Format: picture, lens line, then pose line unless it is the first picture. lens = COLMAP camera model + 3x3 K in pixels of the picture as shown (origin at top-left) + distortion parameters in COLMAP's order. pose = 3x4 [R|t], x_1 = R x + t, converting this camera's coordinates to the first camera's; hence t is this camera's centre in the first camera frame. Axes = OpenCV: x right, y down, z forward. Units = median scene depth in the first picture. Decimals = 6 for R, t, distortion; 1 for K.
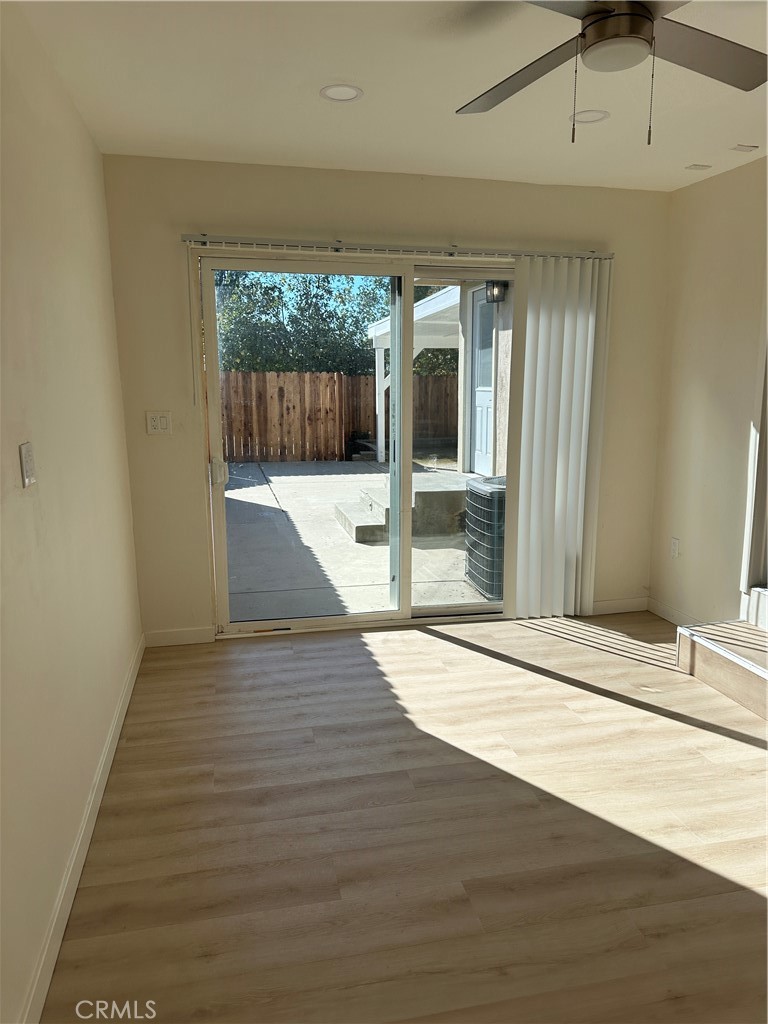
lens RADIAL K [[716.8, 0, 369.8], [0, 716.8, 525.8], [0, 0, 1]] dist [0.093040, -0.147358]
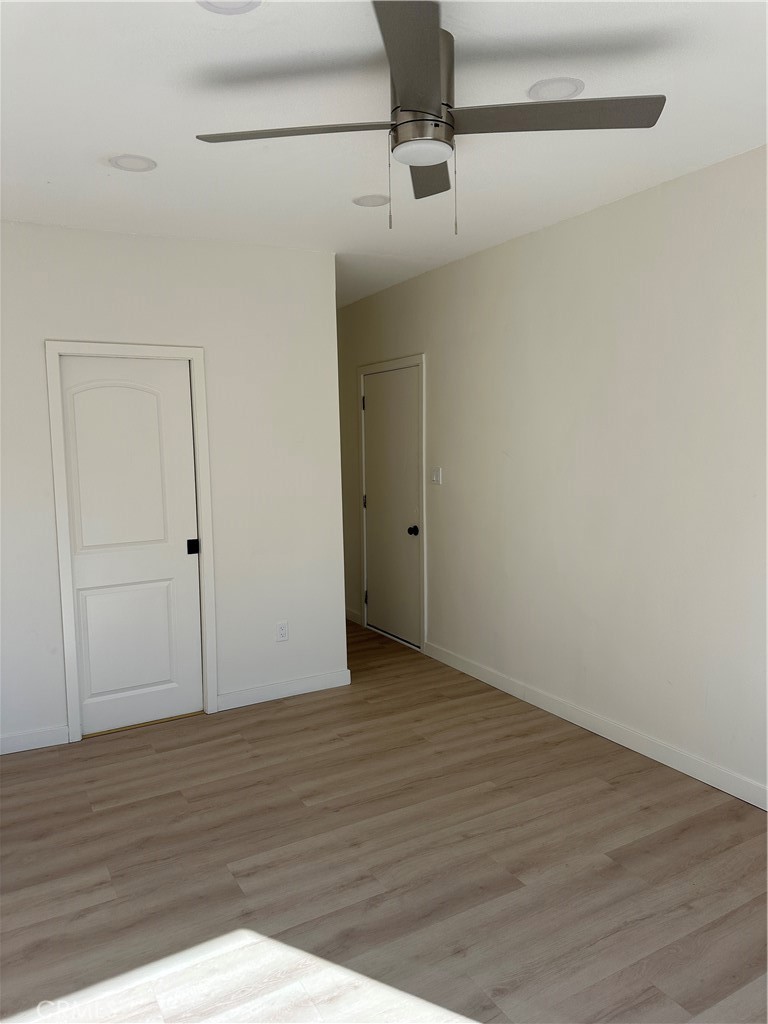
lens RADIAL K [[716.8, 0, 369.8], [0, 716.8, 525.8], [0, 0, 1]] dist [0.093040, -0.147358]
pose [[-0.955080, 0.060592, -0.290089, 0.673601], [-0.024971, 0.958938, 0.282513, -0.366561], [0.295296, 0.277067, -0.914349, 1.875771]]
